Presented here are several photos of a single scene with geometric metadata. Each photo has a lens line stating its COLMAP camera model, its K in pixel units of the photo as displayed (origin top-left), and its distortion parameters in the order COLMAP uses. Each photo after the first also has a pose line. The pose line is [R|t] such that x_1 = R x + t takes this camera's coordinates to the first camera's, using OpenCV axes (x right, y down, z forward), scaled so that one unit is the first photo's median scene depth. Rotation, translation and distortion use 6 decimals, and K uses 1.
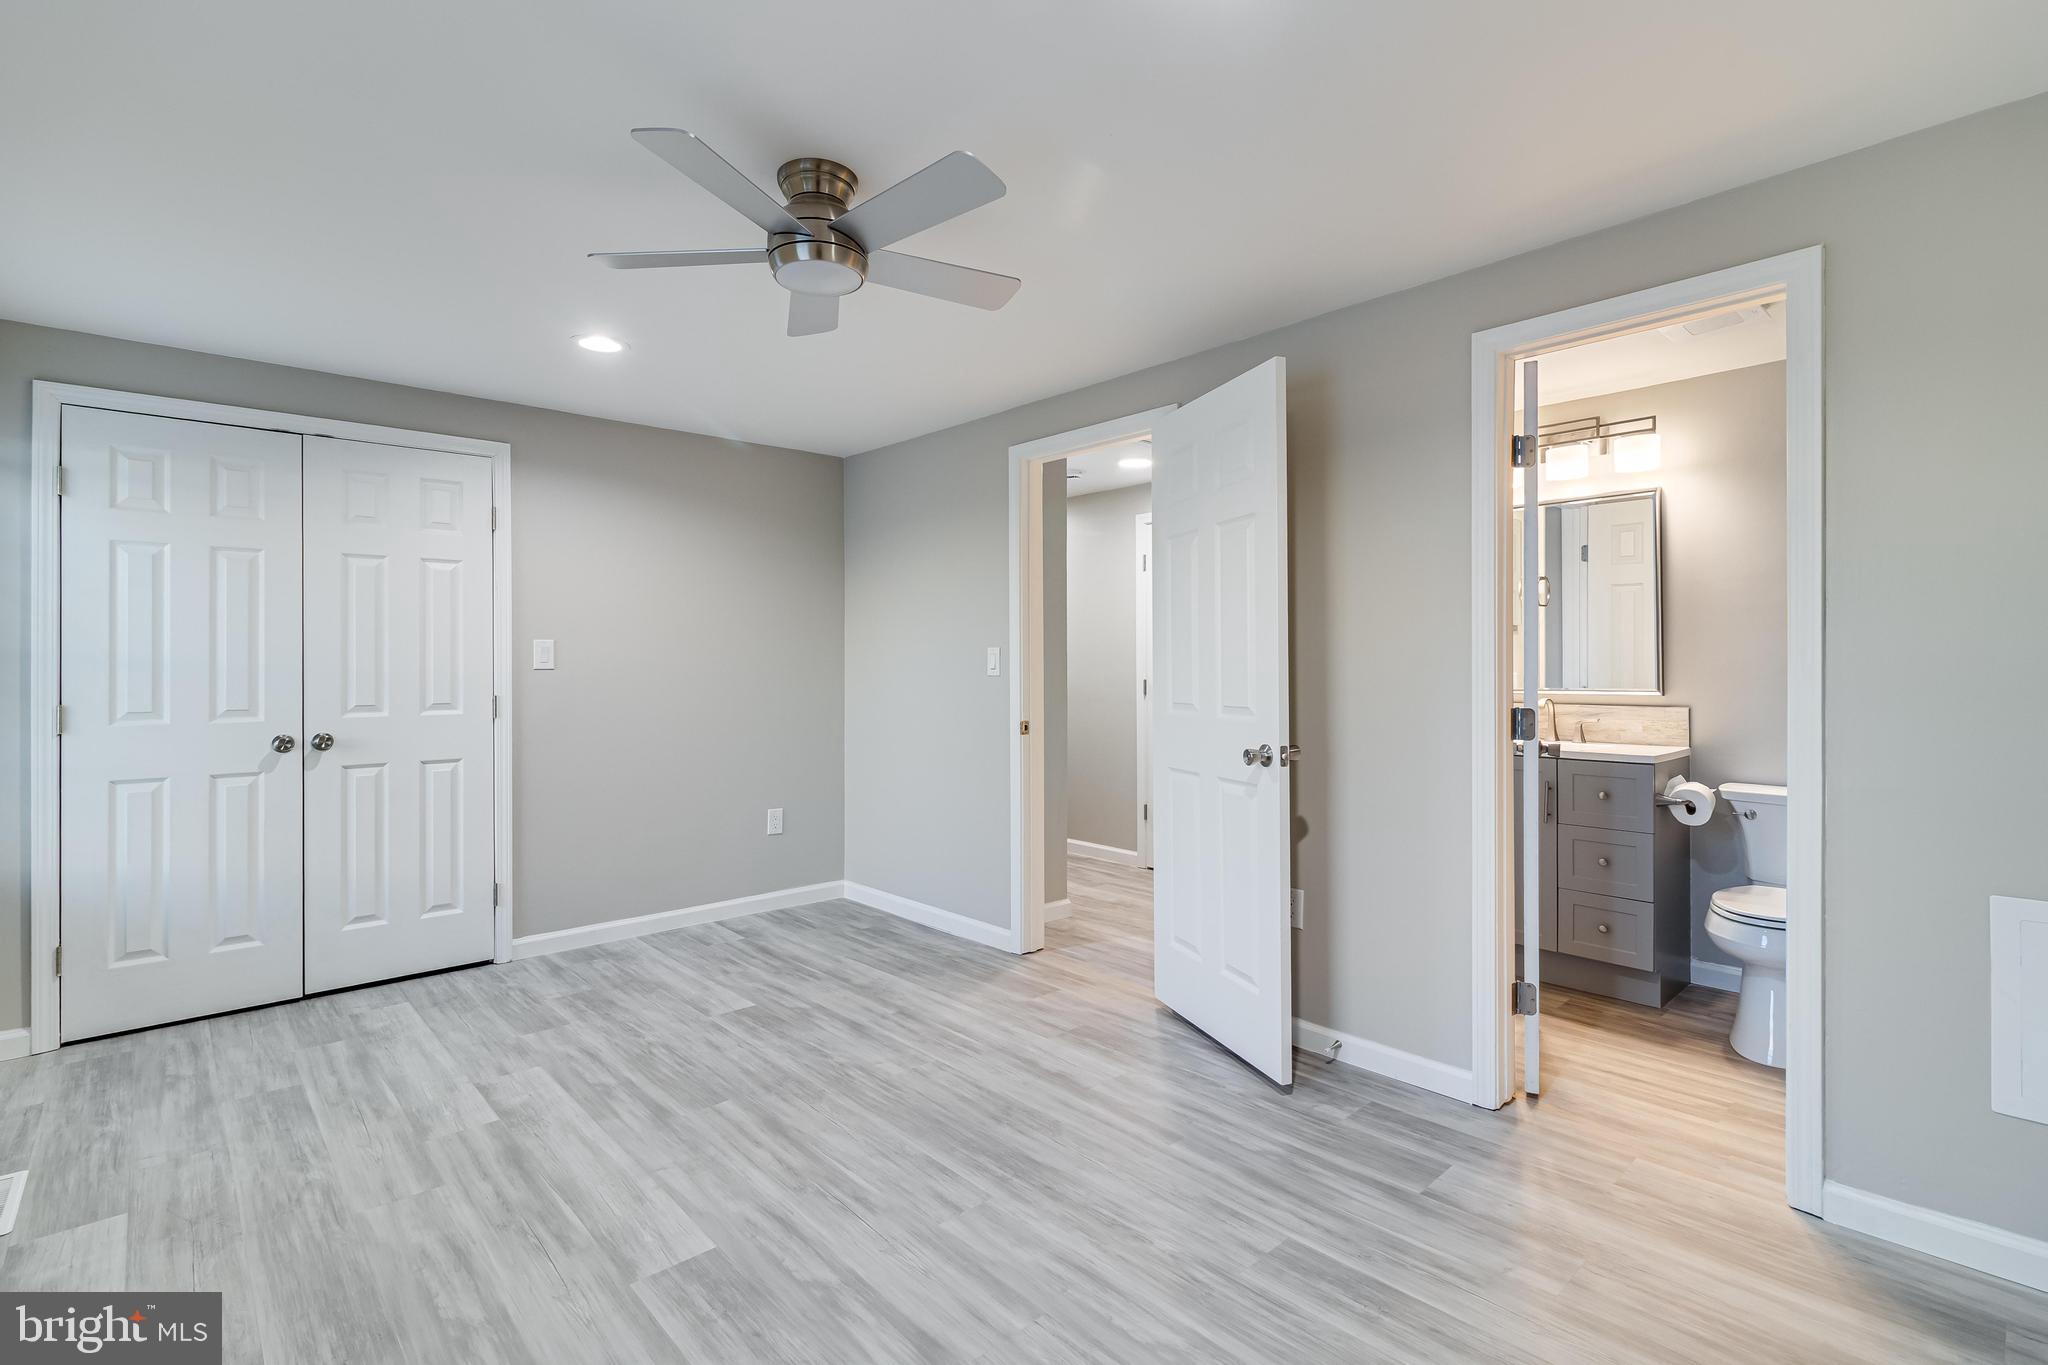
lens RADIAL K [[949.1, 0, 1021.8], [0, 949.1, 661.1], [0, 0, 1]] dist [0.002501, 0.000556]
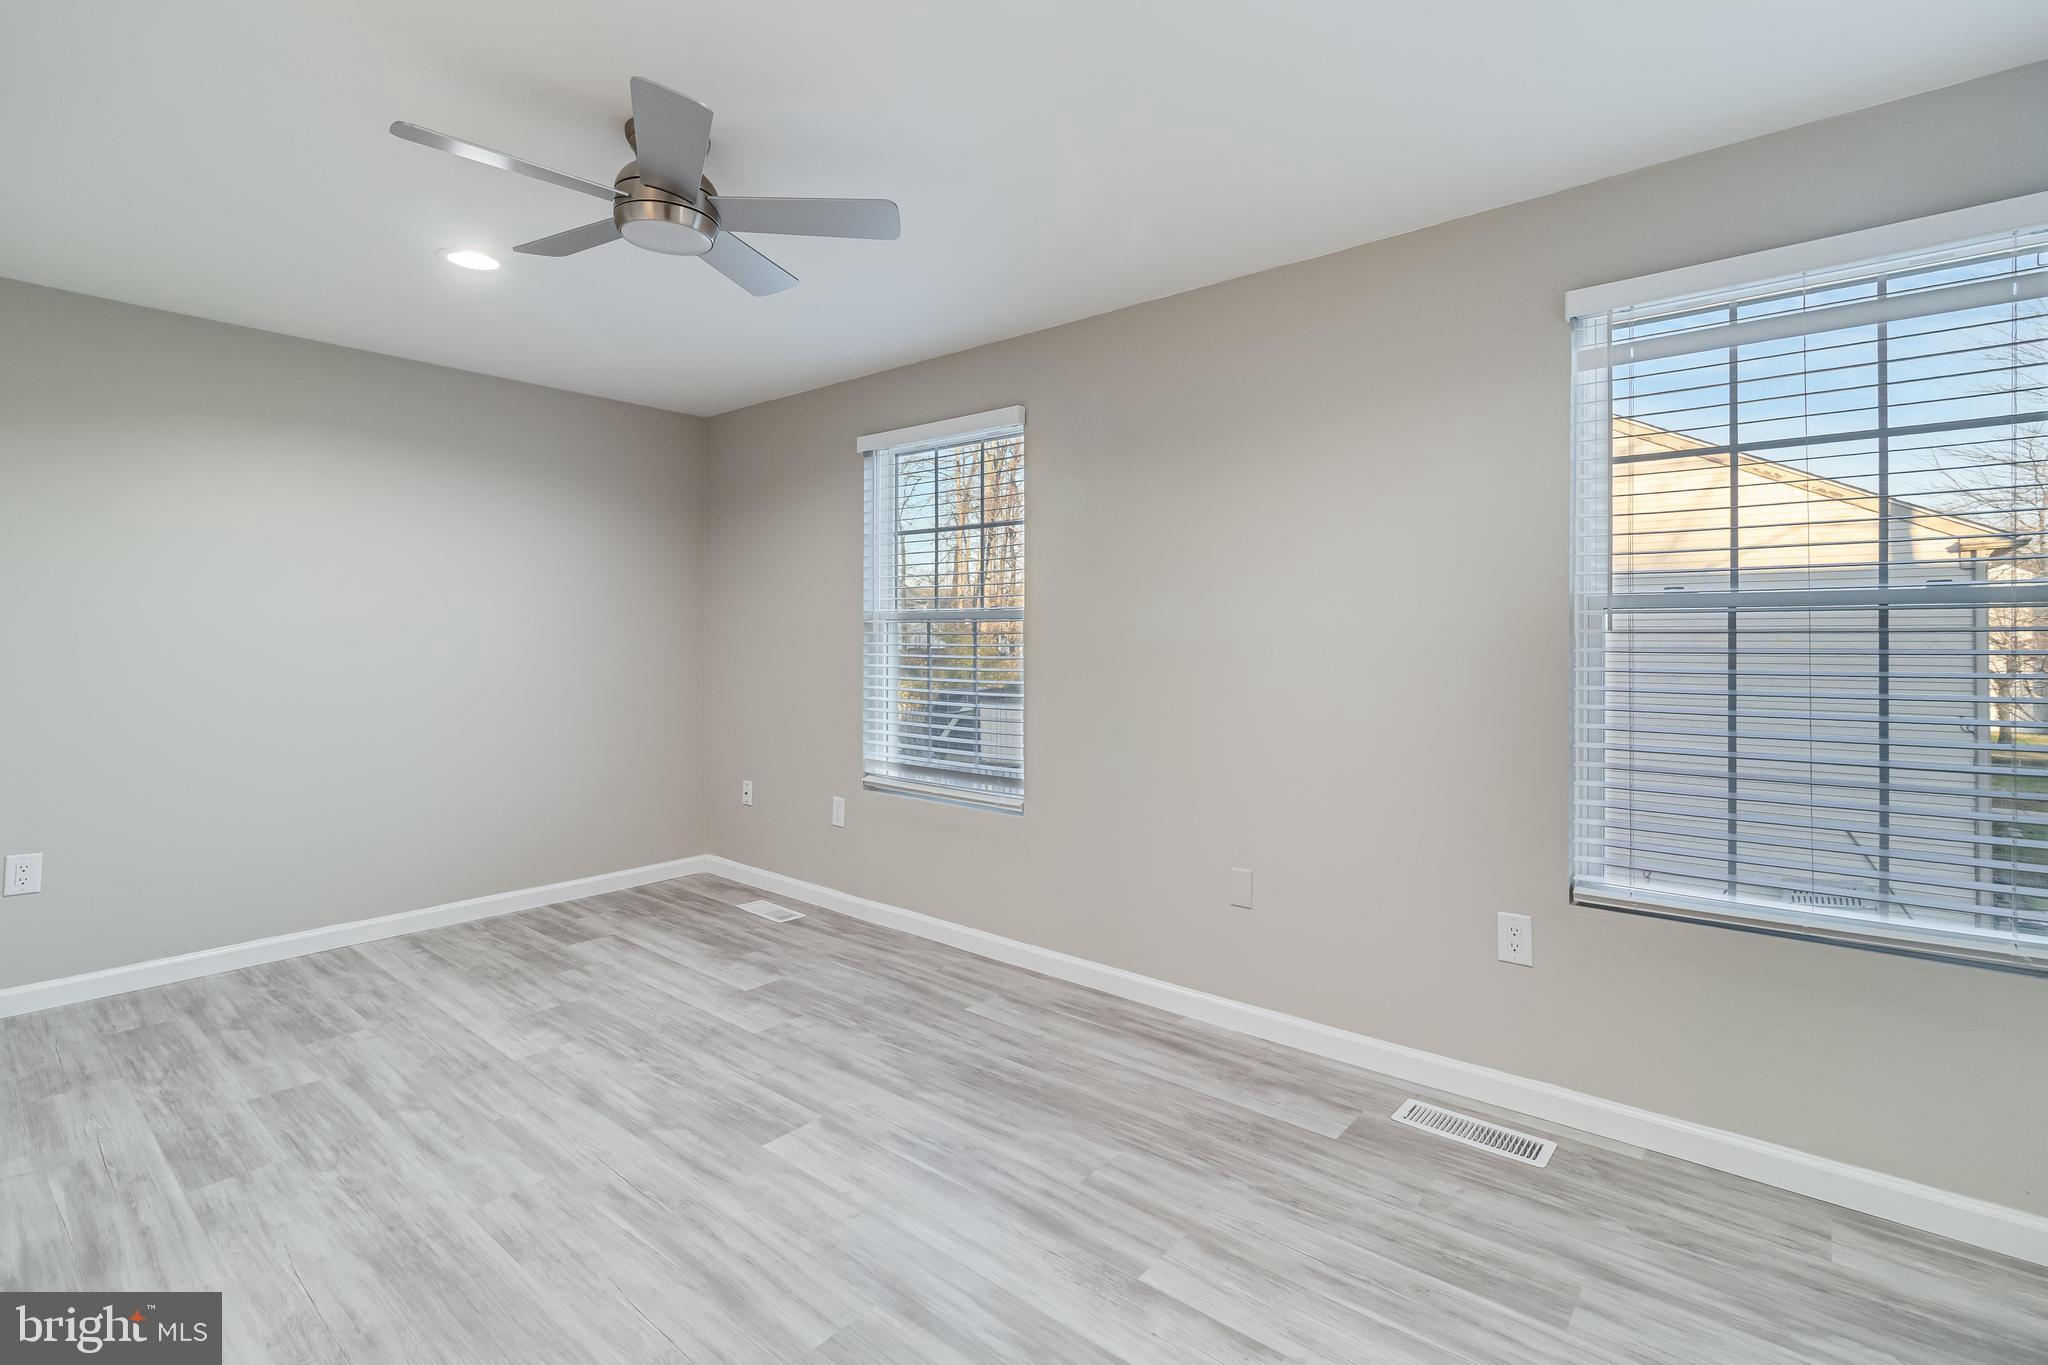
lens RADIAL K [[949.1, 0, 1012.5], [0, 949.1, 660.8], [0, 0, 1]] dist [0.002501, 0.000556]
pose [[-0.992879, 0.004710, -0.119034, -0.439321], [0.002832, 0.999869, 0.015937, 0.023105], [0.119093, 0.015487, -0.992762, 1.941556]]
